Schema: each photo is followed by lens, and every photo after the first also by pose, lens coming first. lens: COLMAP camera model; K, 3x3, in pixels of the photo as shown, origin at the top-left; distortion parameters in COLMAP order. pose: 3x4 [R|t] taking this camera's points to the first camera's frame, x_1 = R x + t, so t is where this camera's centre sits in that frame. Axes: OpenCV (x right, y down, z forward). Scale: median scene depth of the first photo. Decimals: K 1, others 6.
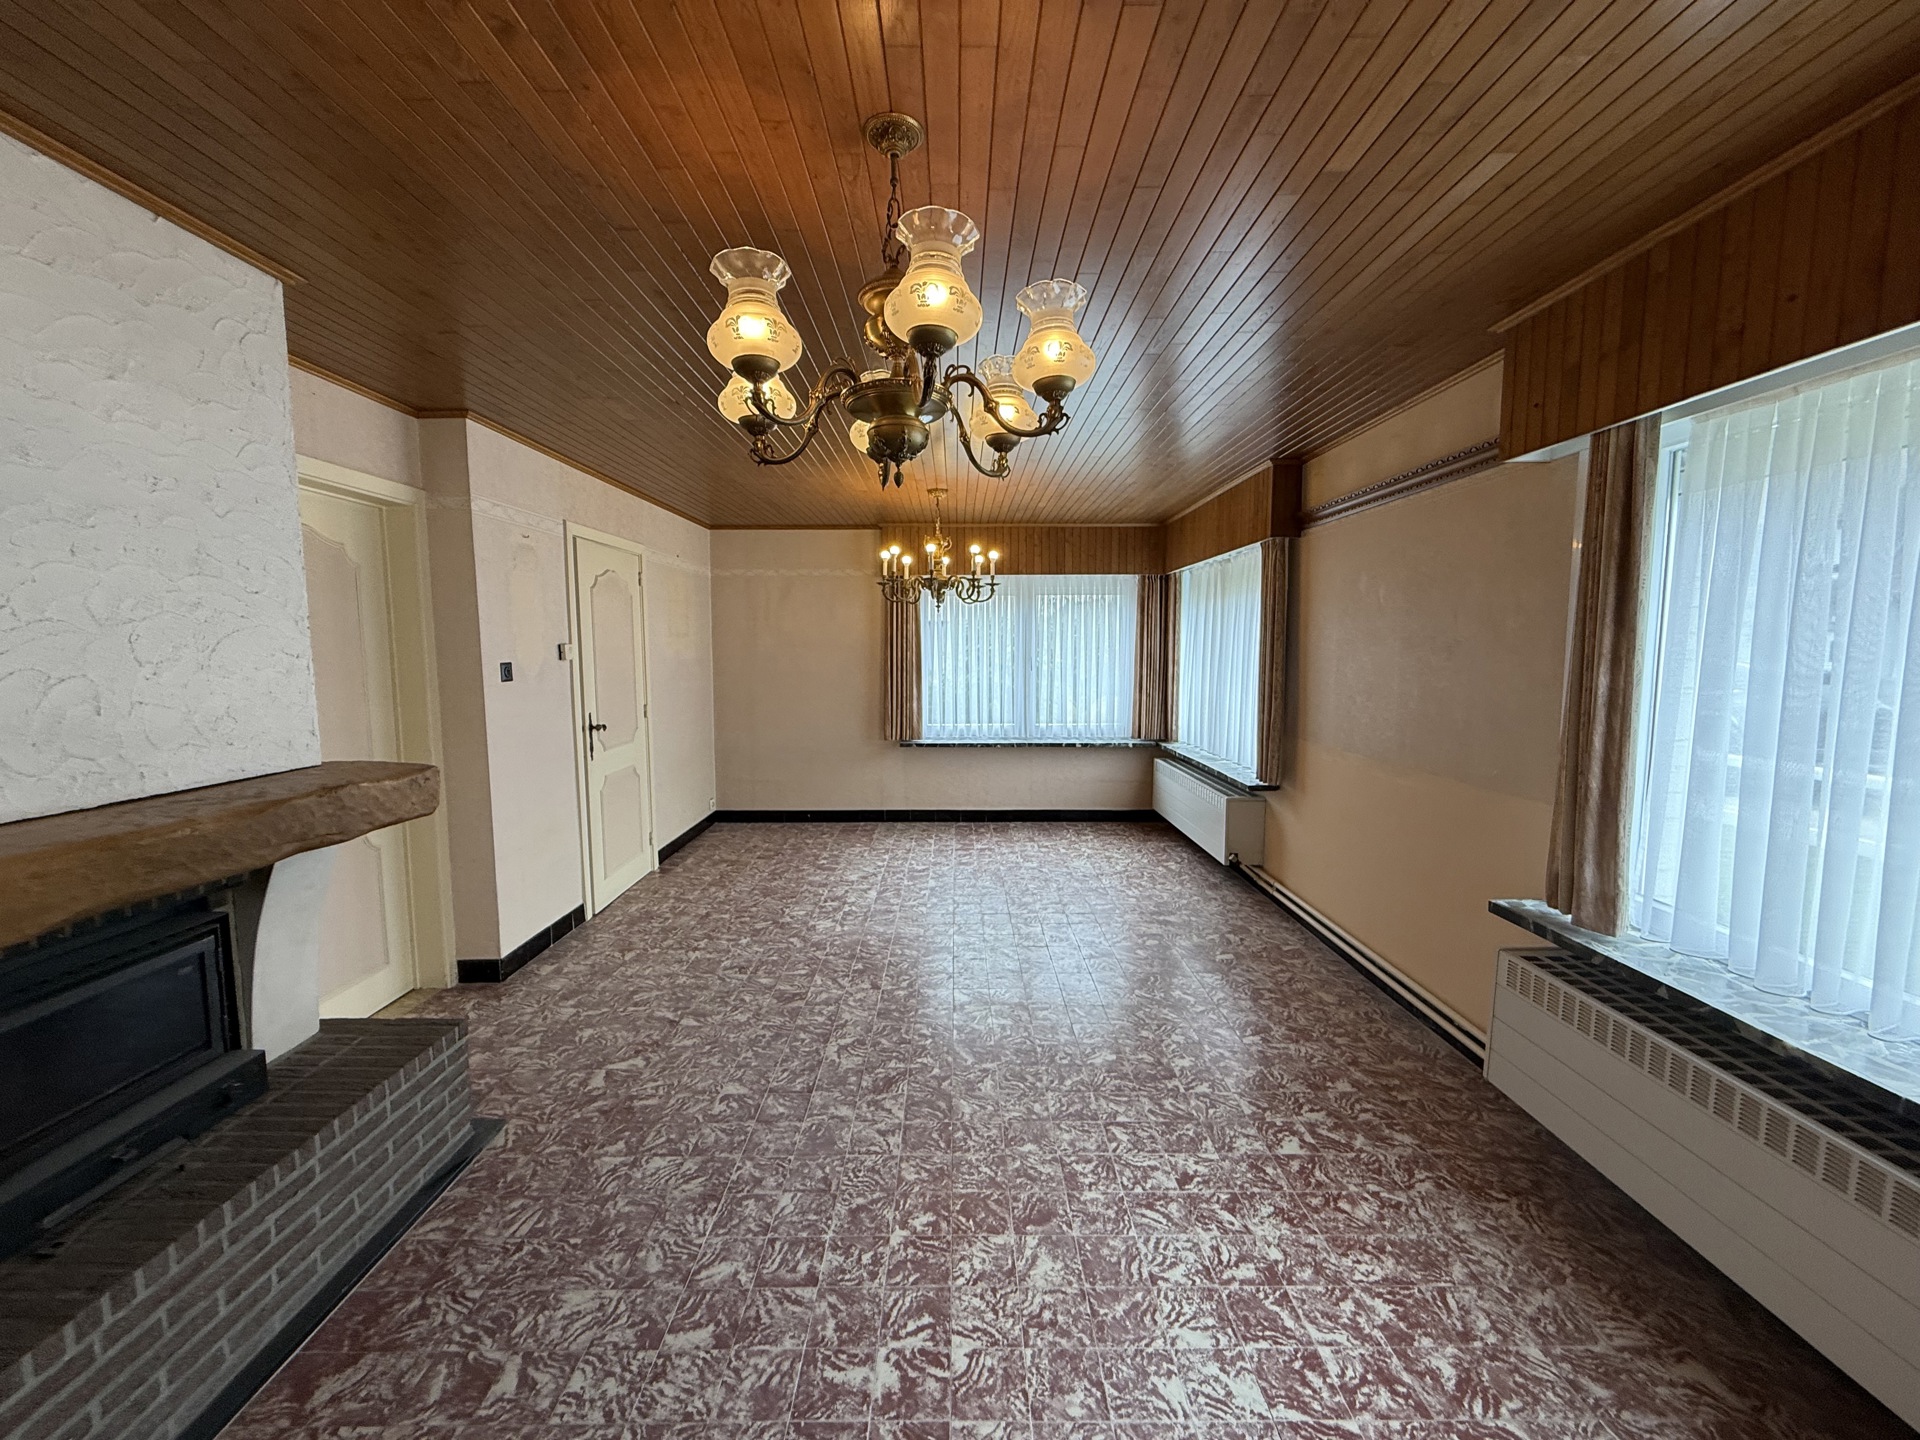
lens RADIAL K [[763.1, 0, 953.4], [0, 763.1, 720.2], [0, 0, 1]] dist [-0.000202, 0.000230]
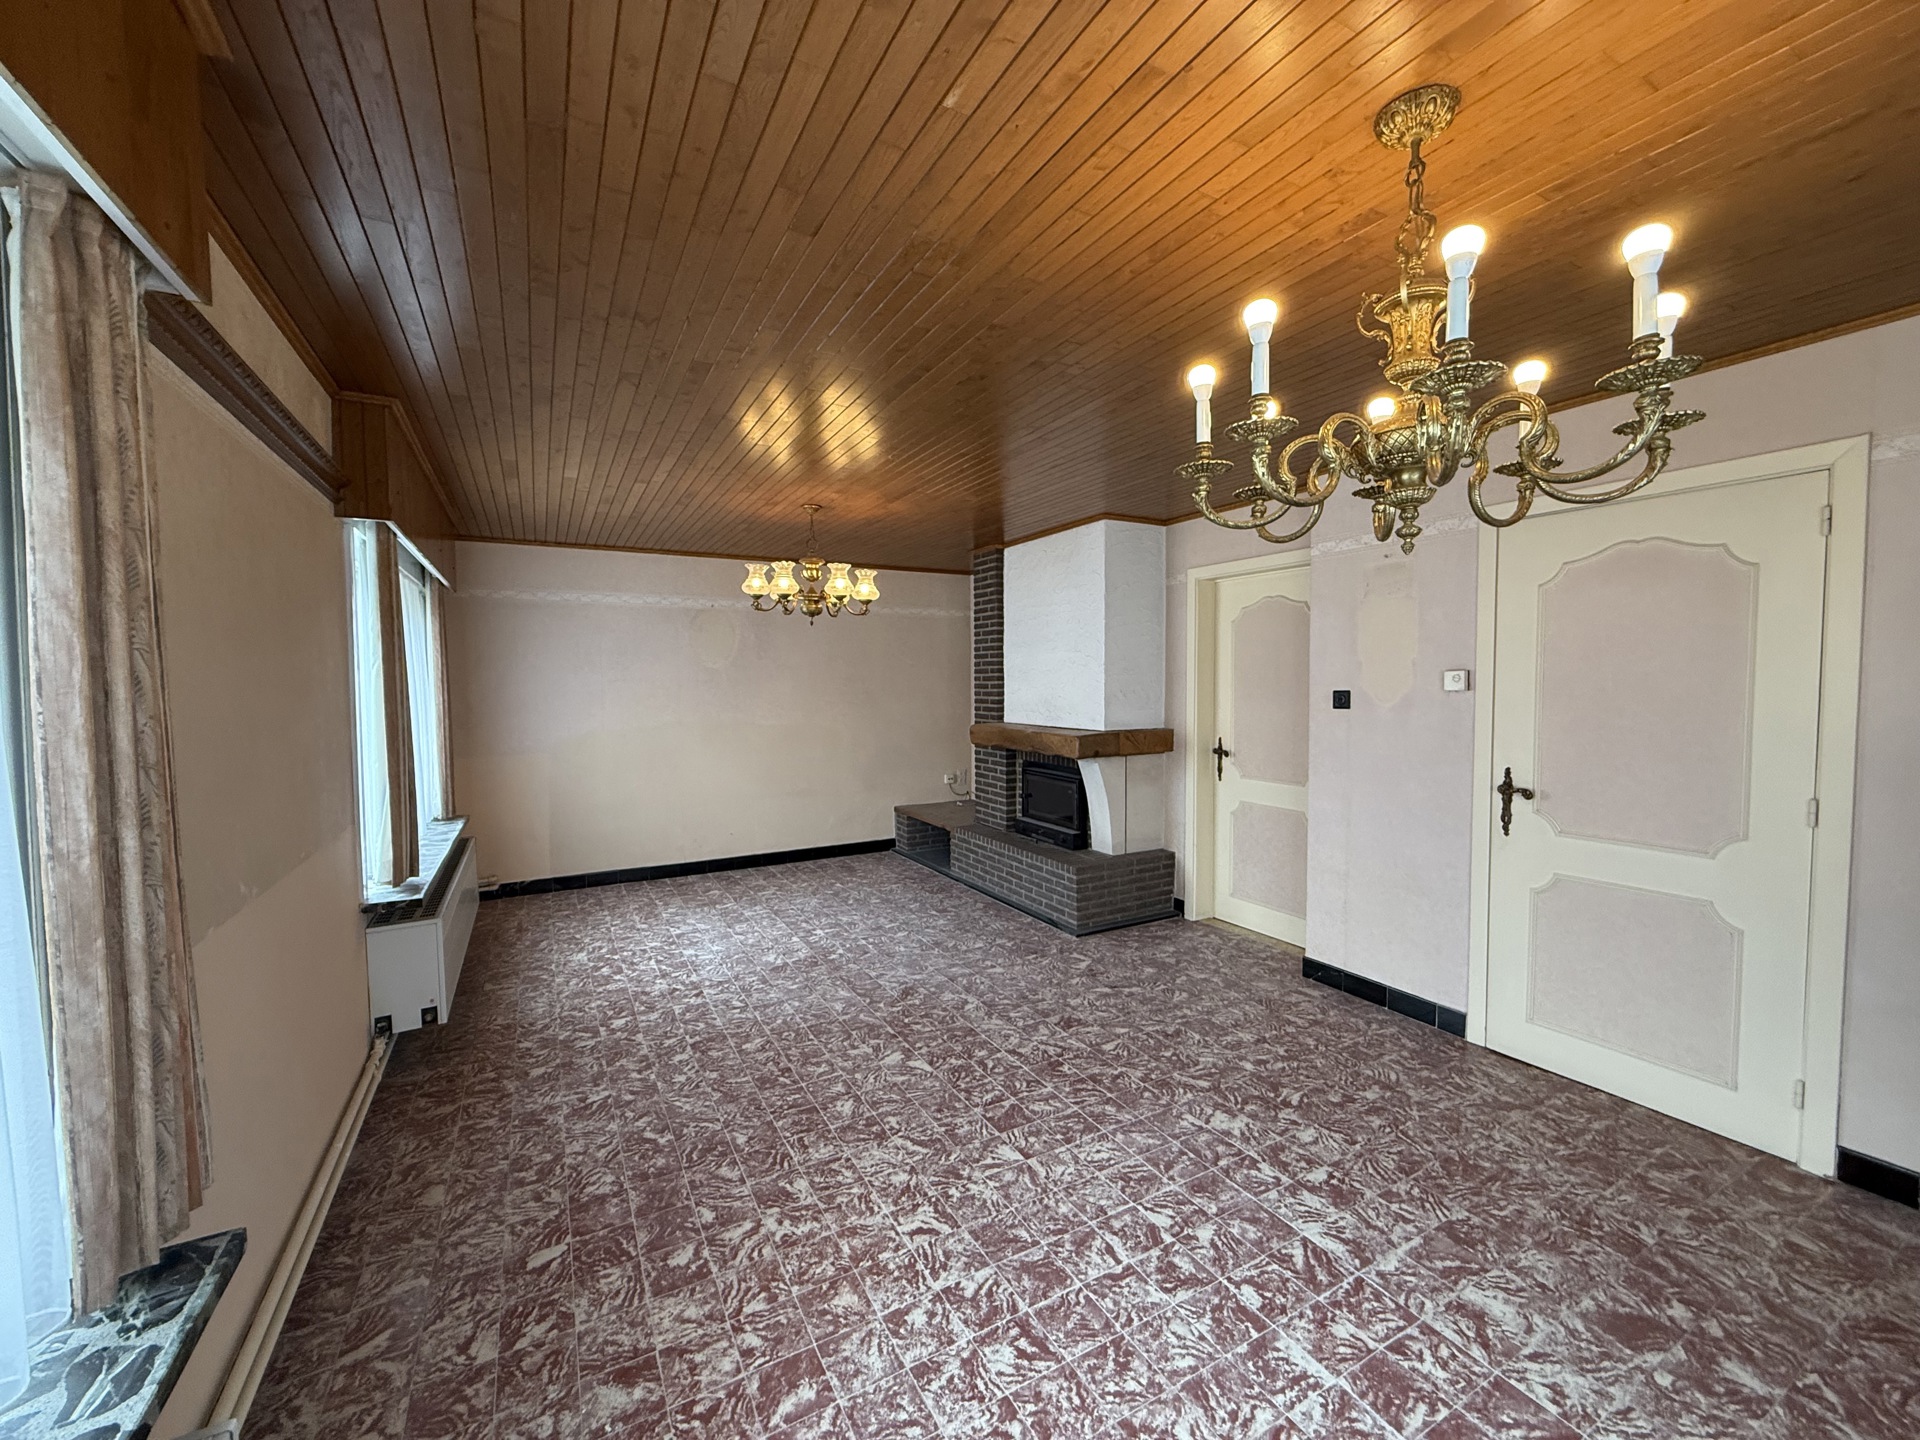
lens RADIAL K [[763.1, 0, 953.4], [0, 763.1, 720.2], [0, 0, 1]] dist [-0.000202, 0.000230]
pose [[-0.877144, 0.035828, -0.478889, 0.493853], [-0.034752, 0.989863, 0.137709, -0.212893], [0.478968, 0.137433, -0.867007, 2.202910]]
